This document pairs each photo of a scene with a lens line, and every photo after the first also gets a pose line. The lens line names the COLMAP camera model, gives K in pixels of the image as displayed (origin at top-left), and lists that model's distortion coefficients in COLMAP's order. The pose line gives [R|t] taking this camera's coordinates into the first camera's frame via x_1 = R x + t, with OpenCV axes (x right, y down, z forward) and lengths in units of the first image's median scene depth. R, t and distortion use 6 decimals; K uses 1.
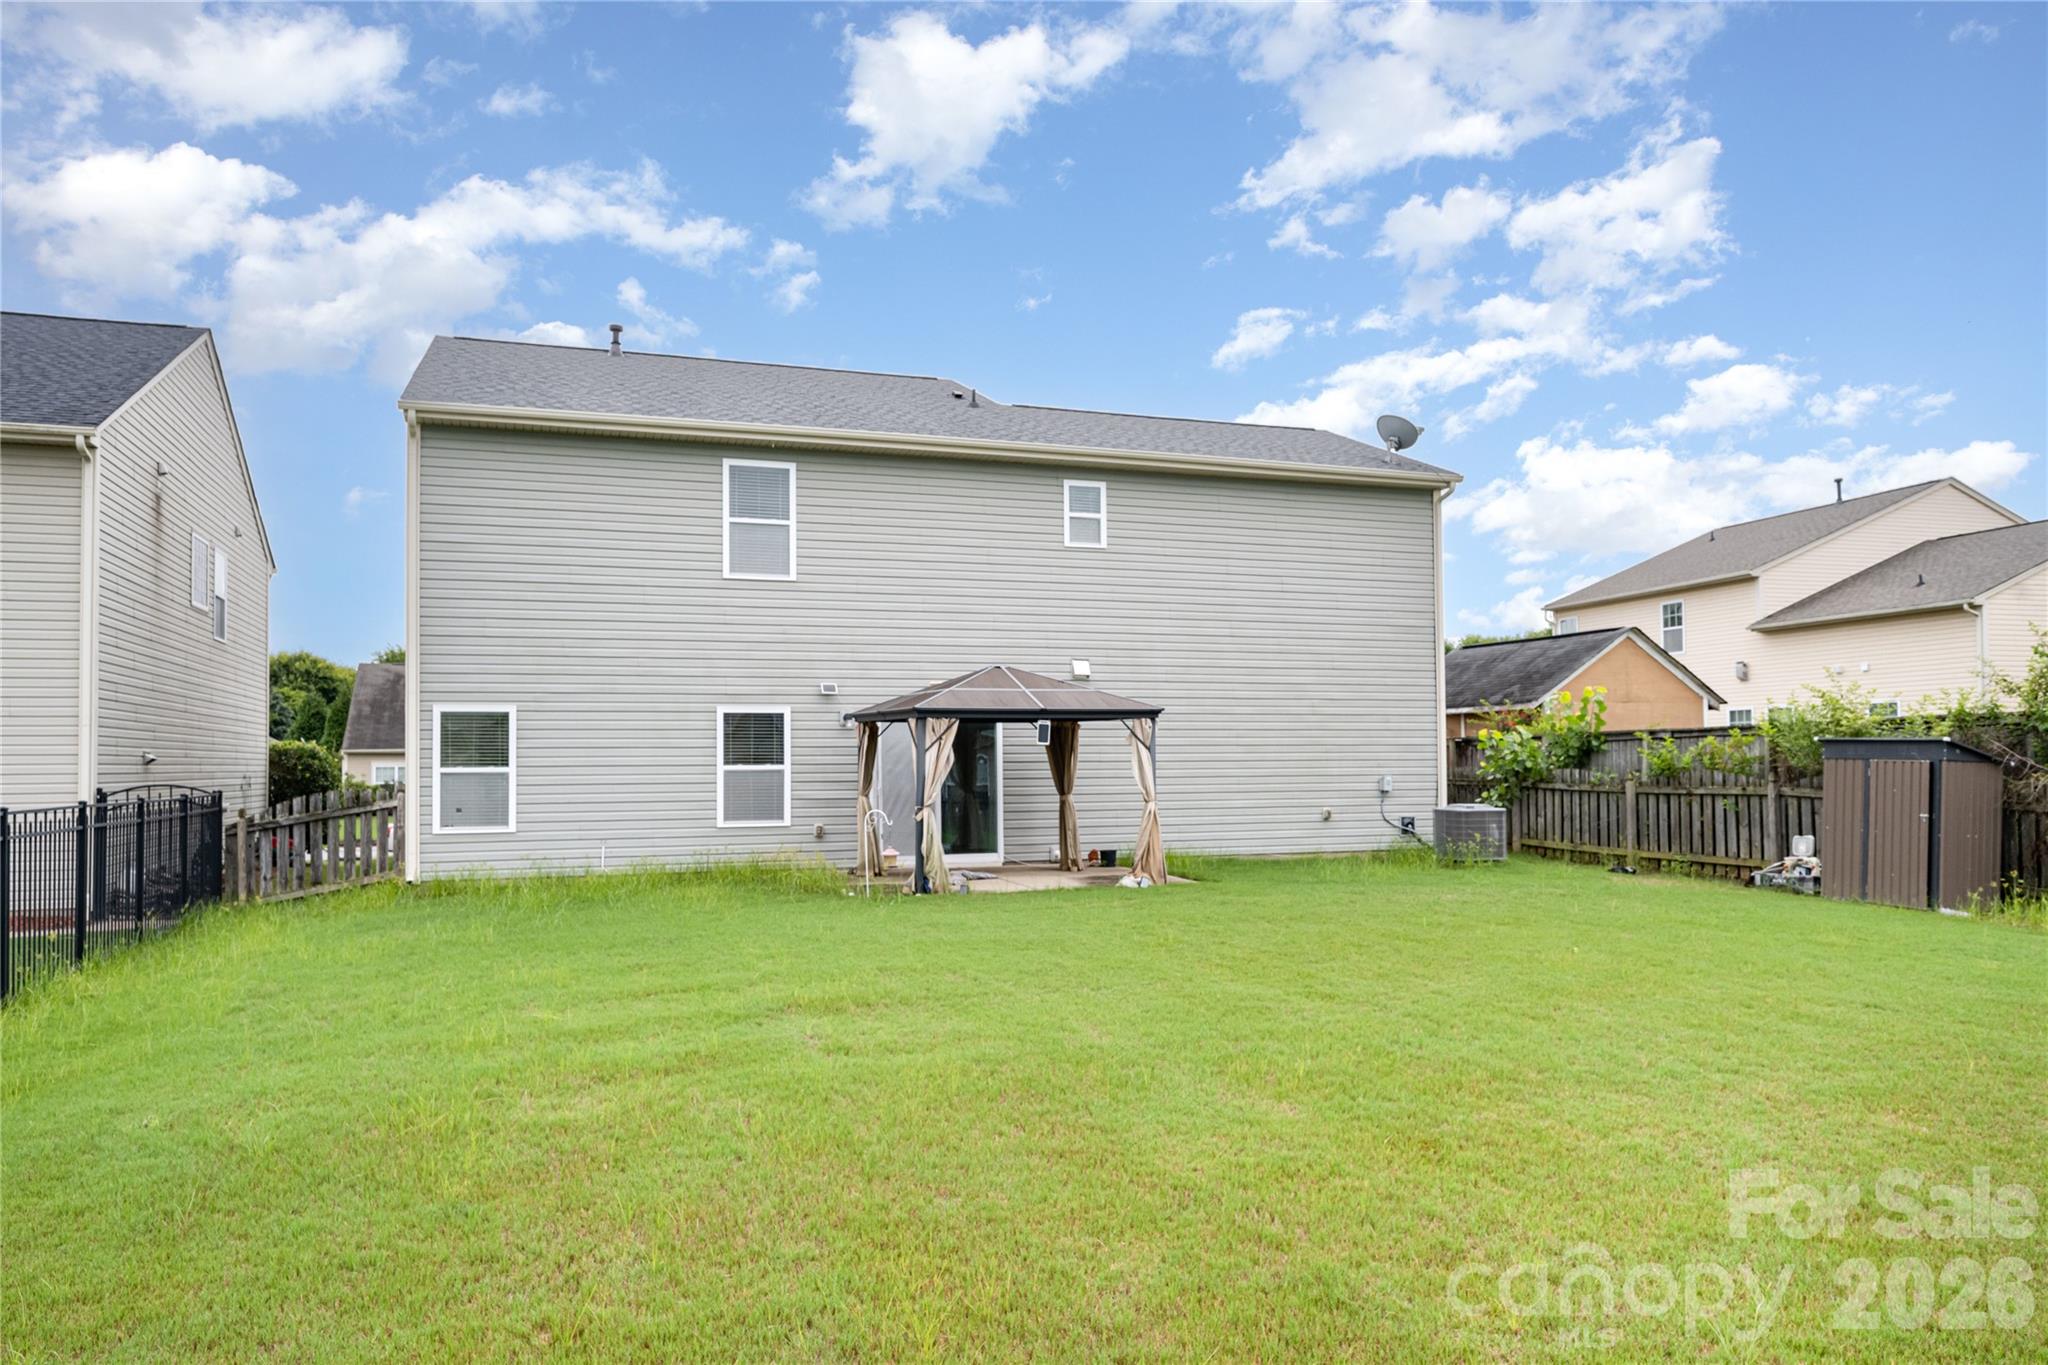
lens RADIAL K [[1343.2, 0, 1013.9], [0, 1343.2, 670.7], [0, 0, 1]] dist [0.000142, -0.002377]
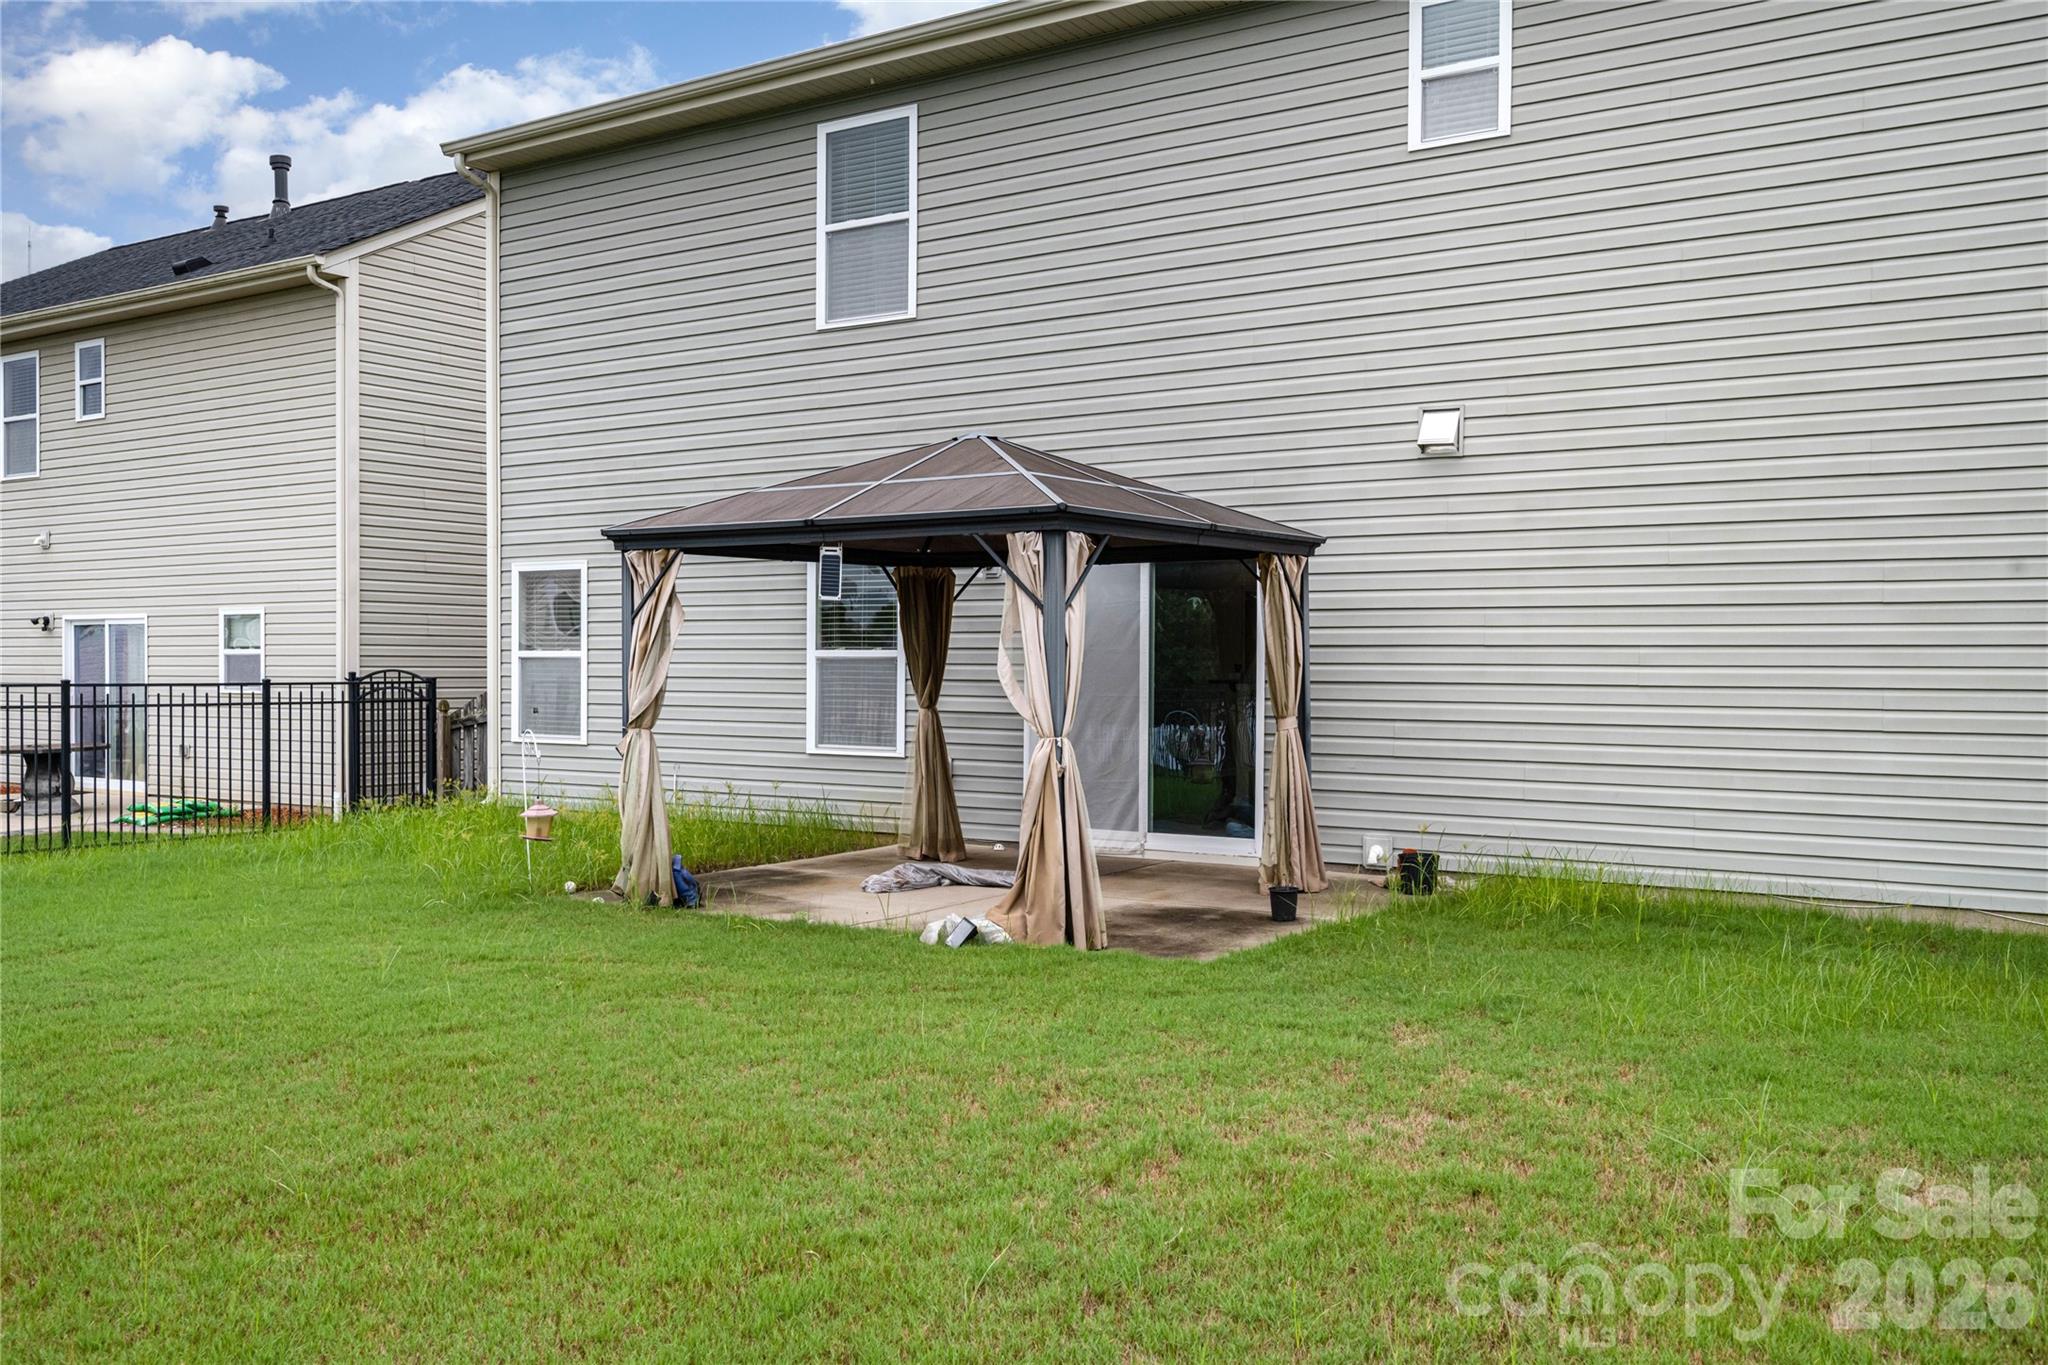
lens RADIAL K [[1798.0, 0, 1012.2], [0, 1798.0, 668.9], [0, 0, 1]] dist [-0.009497, -0.008296]
pose [[0.607587, 0.011848, -0.794165, 0.457768], [0.044205, 0.997834, 0.048706, 0.043668], [0.793022, -0.064699, 0.605747, 0.579267]]
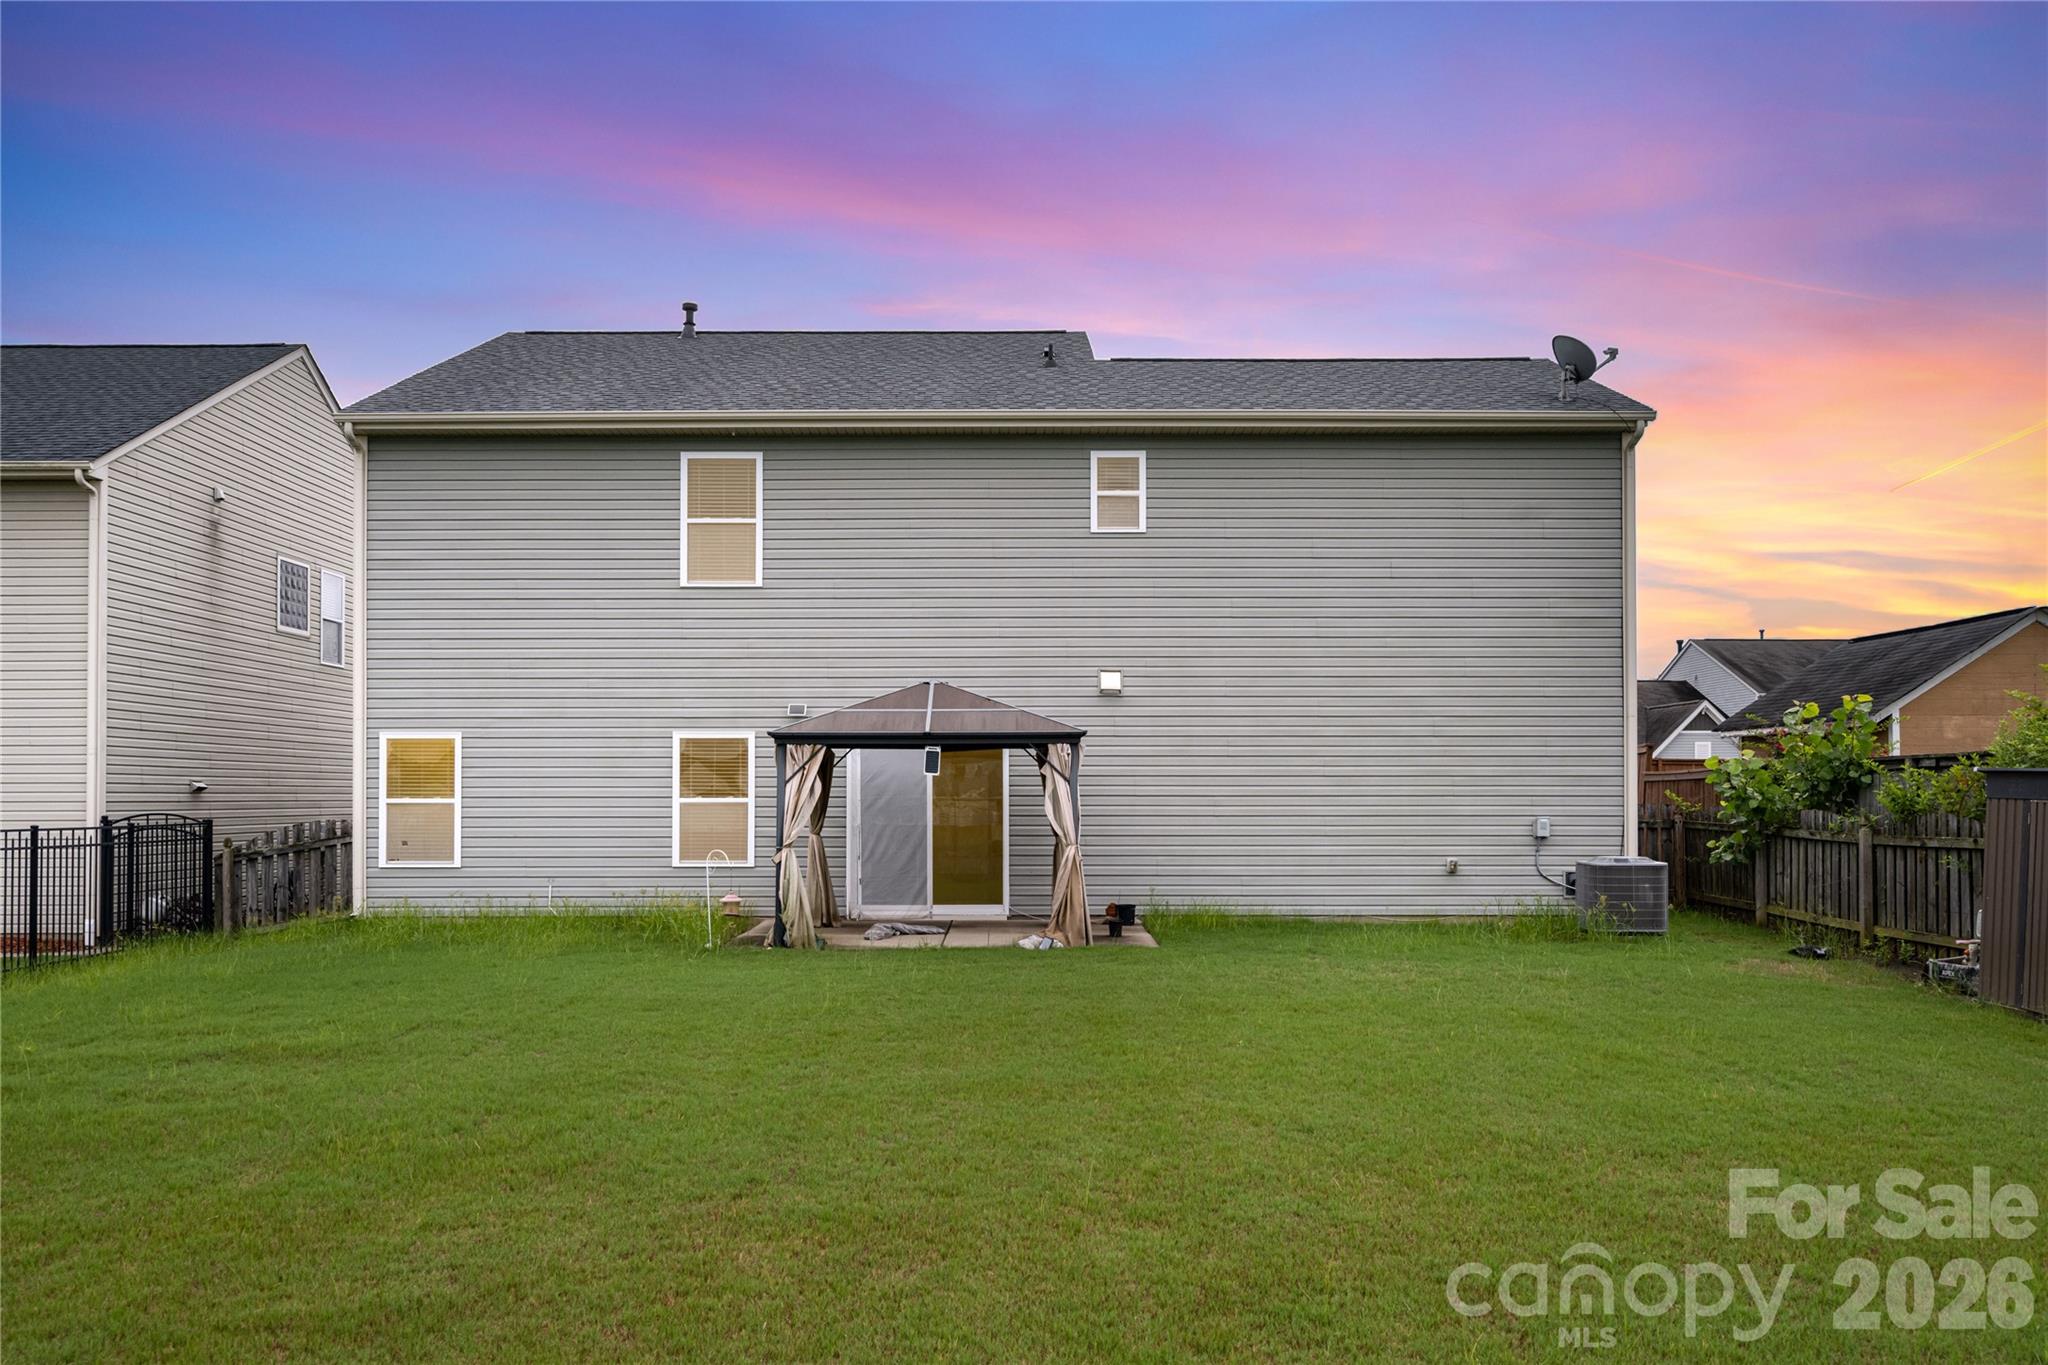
lens RADIAL K [[1661.7, 0, 1031.0], [0, 1661.7, 703.7], [0, 0, 1]] dist [-0.002171, 0.007283]
pose [[0.948163, -0.011387, -0.317579, 0.349798], [0.015795, 0.999811, 0.011310, -0.000511], [0.317390, -0.015740, 0.948164, 0.029612]]
